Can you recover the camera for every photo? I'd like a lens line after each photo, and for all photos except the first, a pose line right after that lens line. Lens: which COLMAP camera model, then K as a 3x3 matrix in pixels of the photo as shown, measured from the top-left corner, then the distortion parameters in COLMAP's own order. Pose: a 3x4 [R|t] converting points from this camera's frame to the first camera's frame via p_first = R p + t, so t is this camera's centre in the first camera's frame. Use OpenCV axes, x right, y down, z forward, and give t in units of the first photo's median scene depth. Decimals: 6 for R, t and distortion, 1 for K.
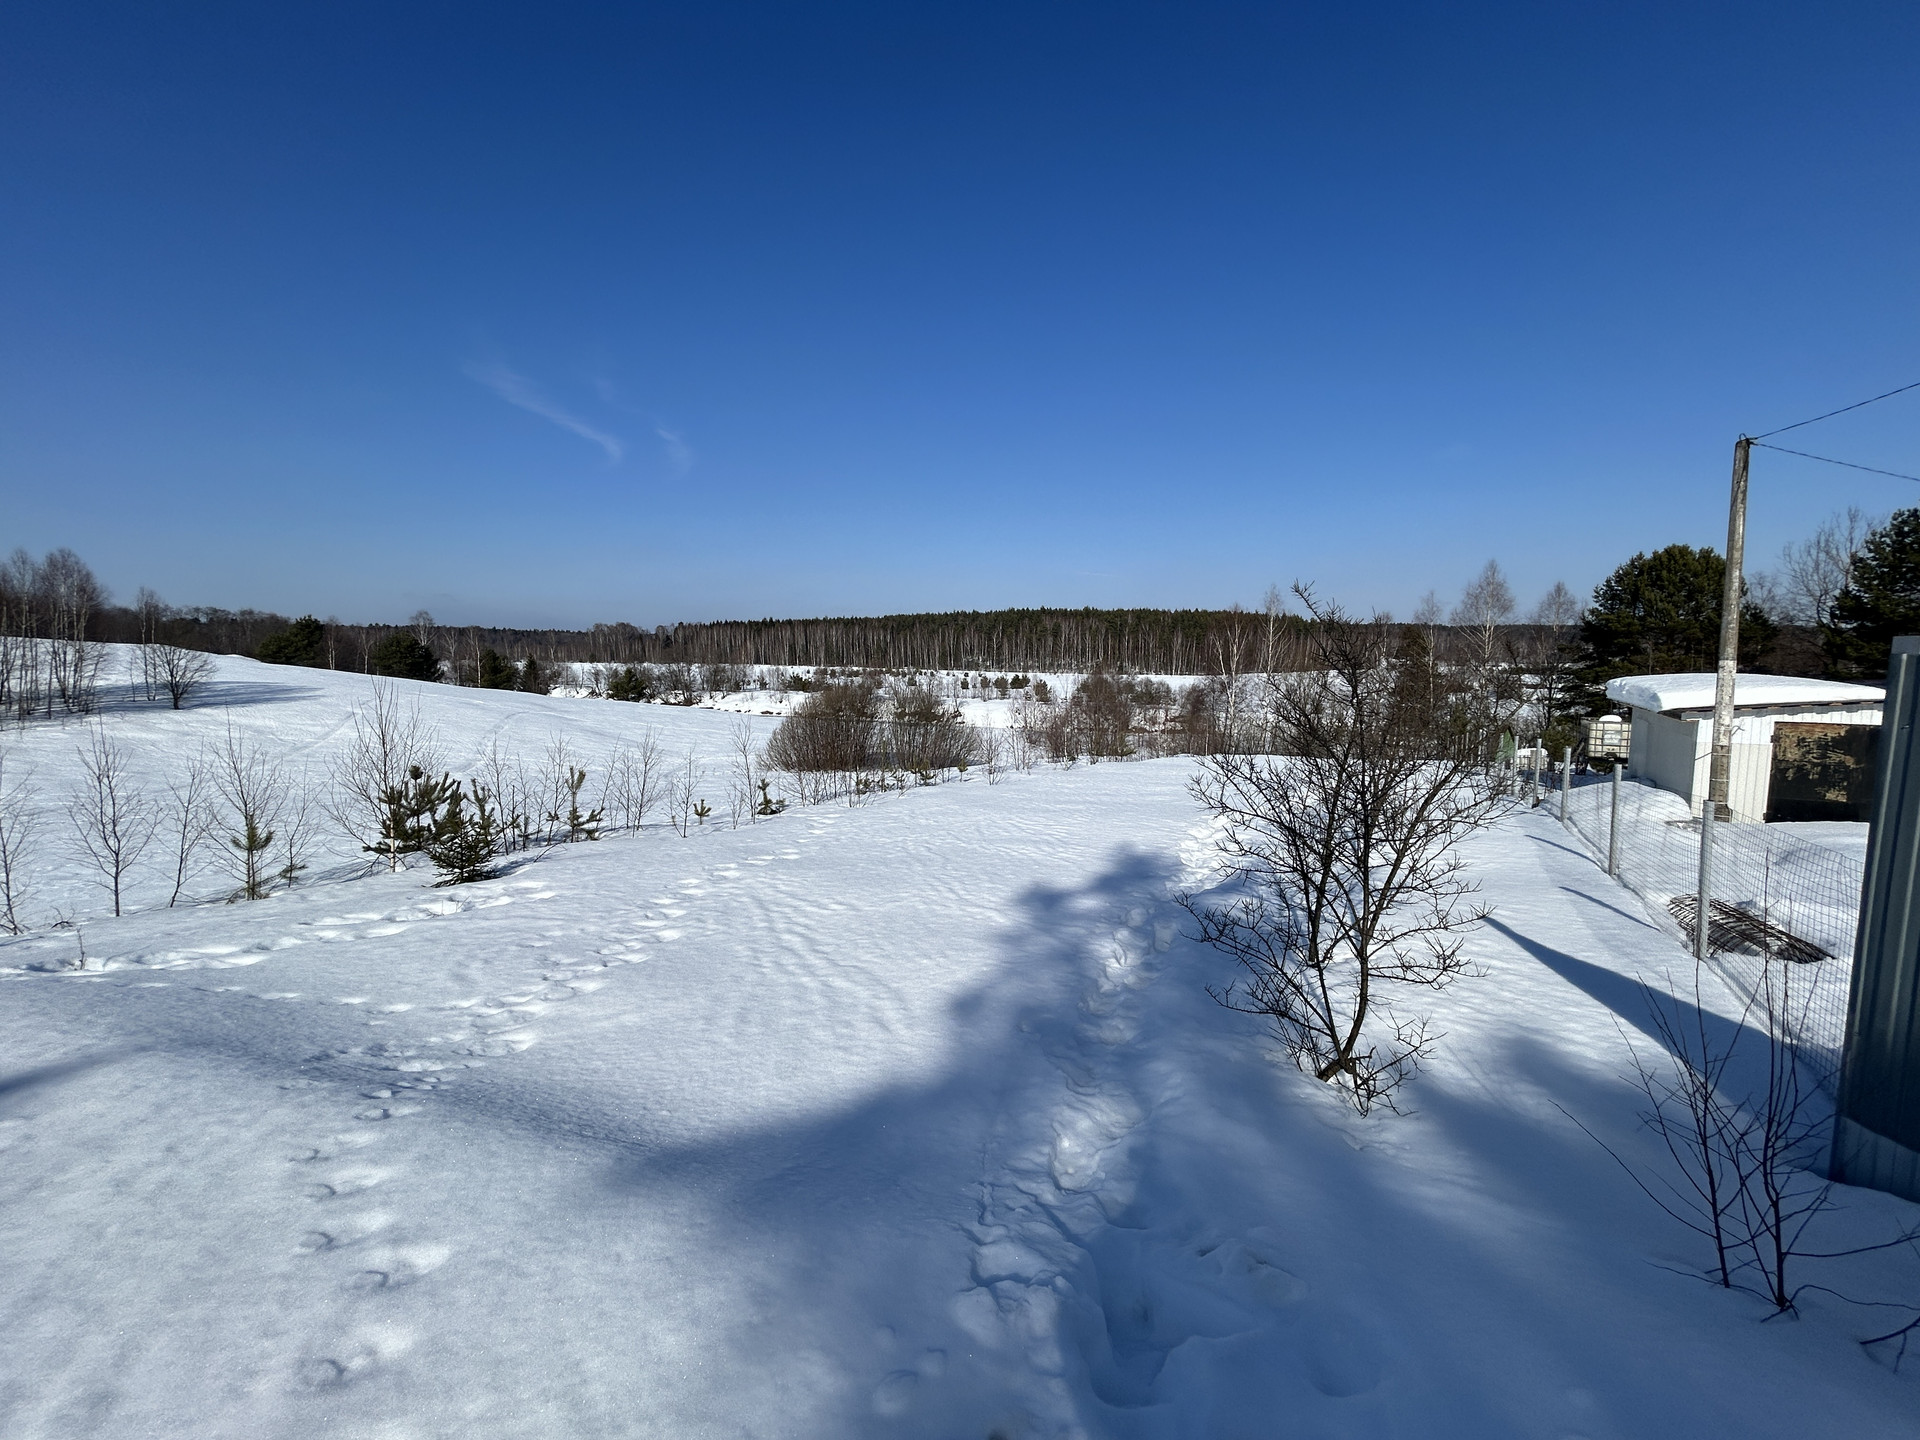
lens RADIAL K [[760.4, 0, 956.2], [0, 760.4, 719.4], [0, 0, 1]] dist [-0.015737, 0.001454]
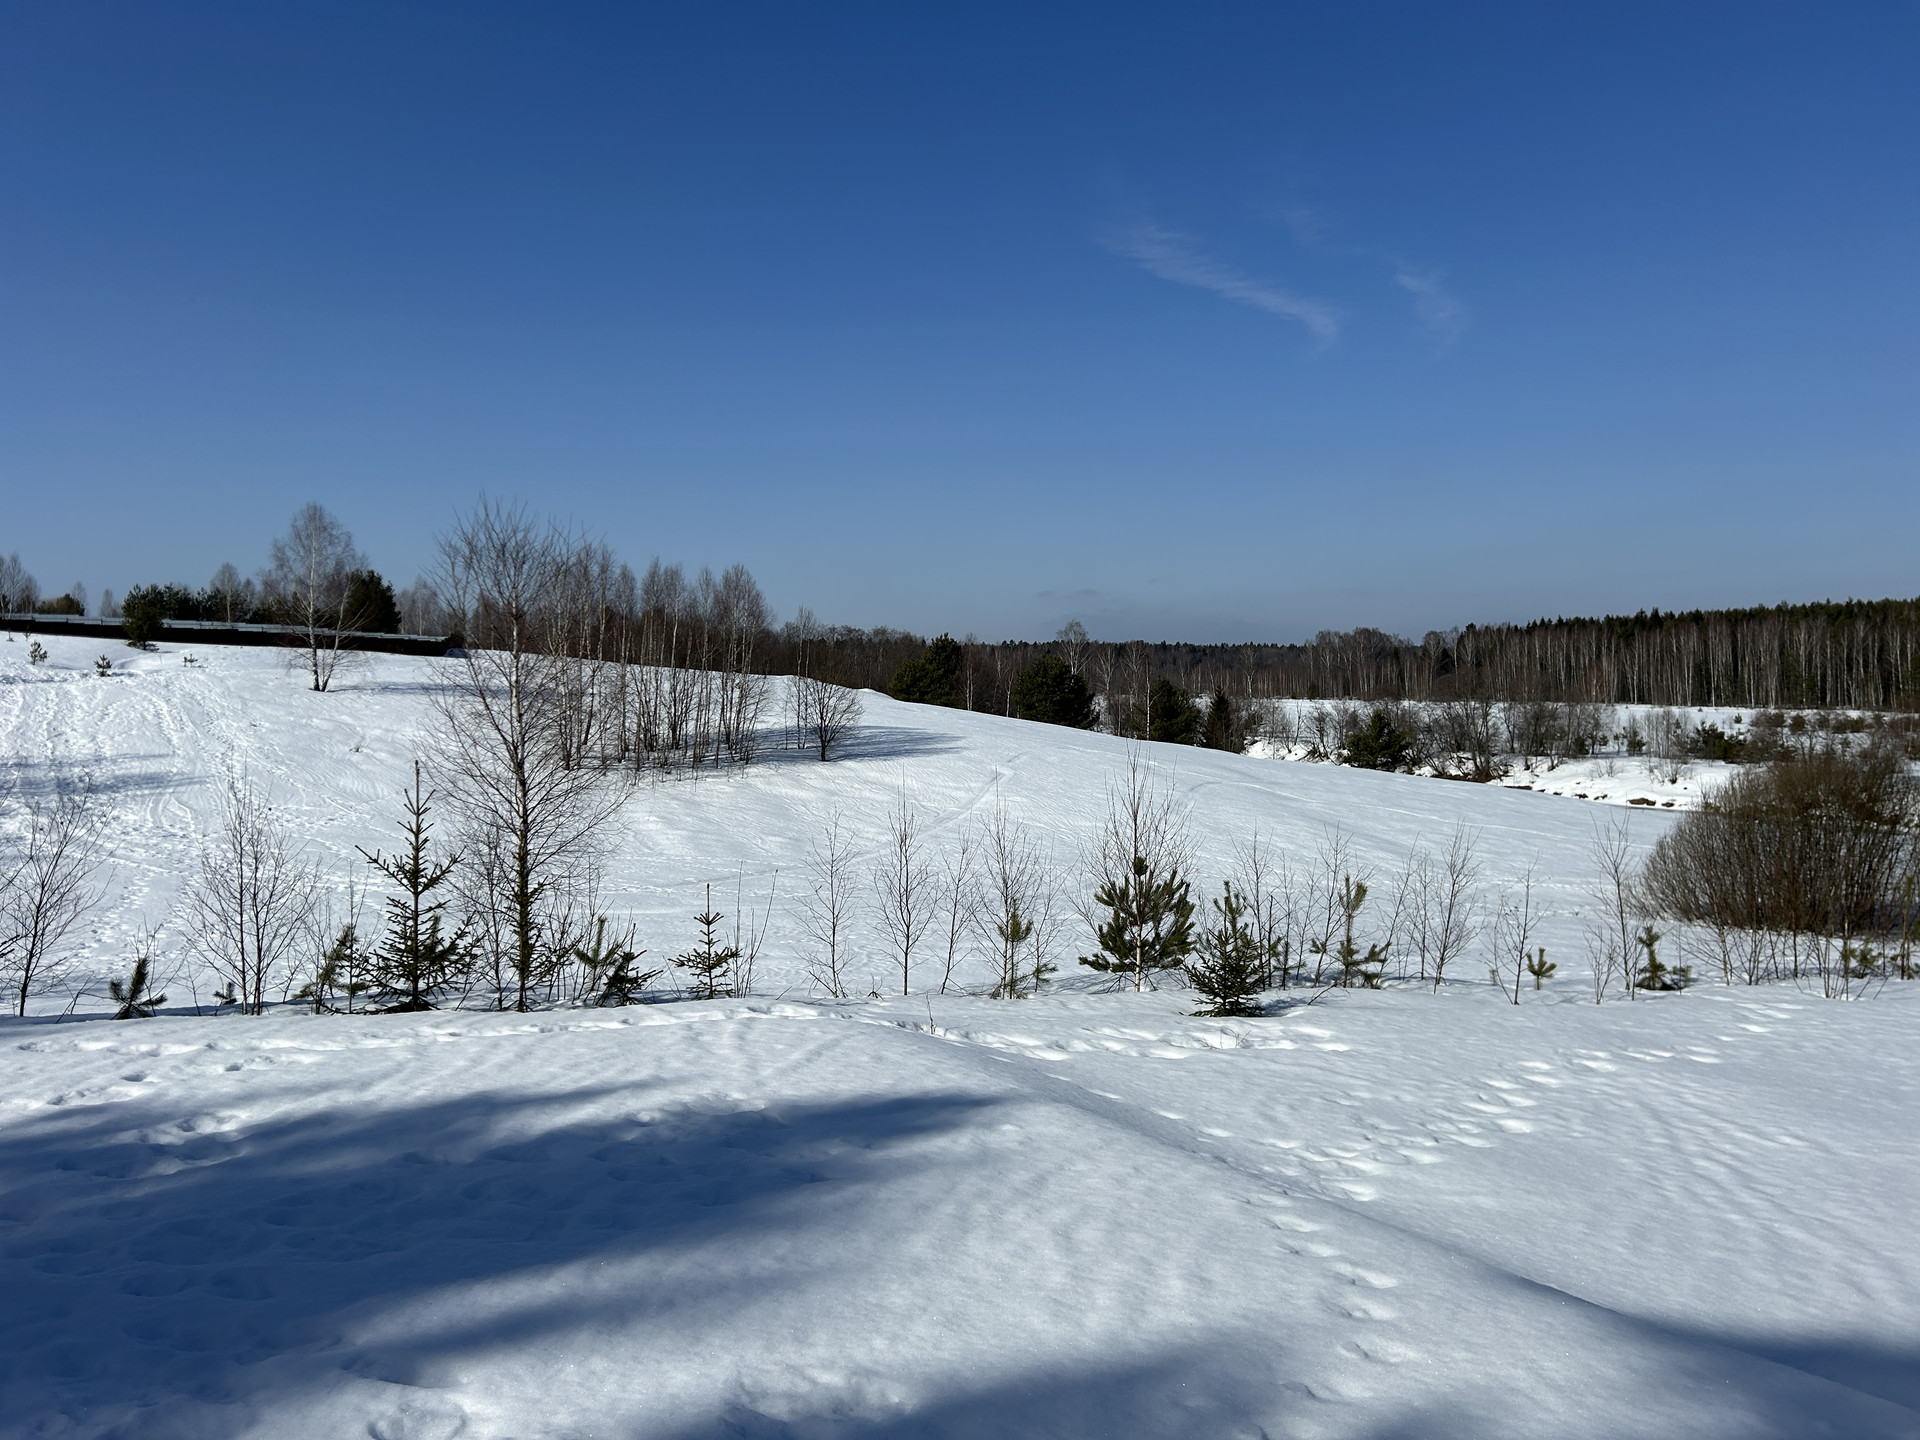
lens RADIAL K [[1420.1, 0, 944.9], [0, 1420.1, 705.2], [0, 0, 1]] dist [0.041557, -0.048129]
pose [[0.766390, 0.005982, -0.642347, 0.047024], [-0.050904, 0.997378, -0.051446, -0.008168], [0.640355, 0.072126, 0.764685, -0.271849]]
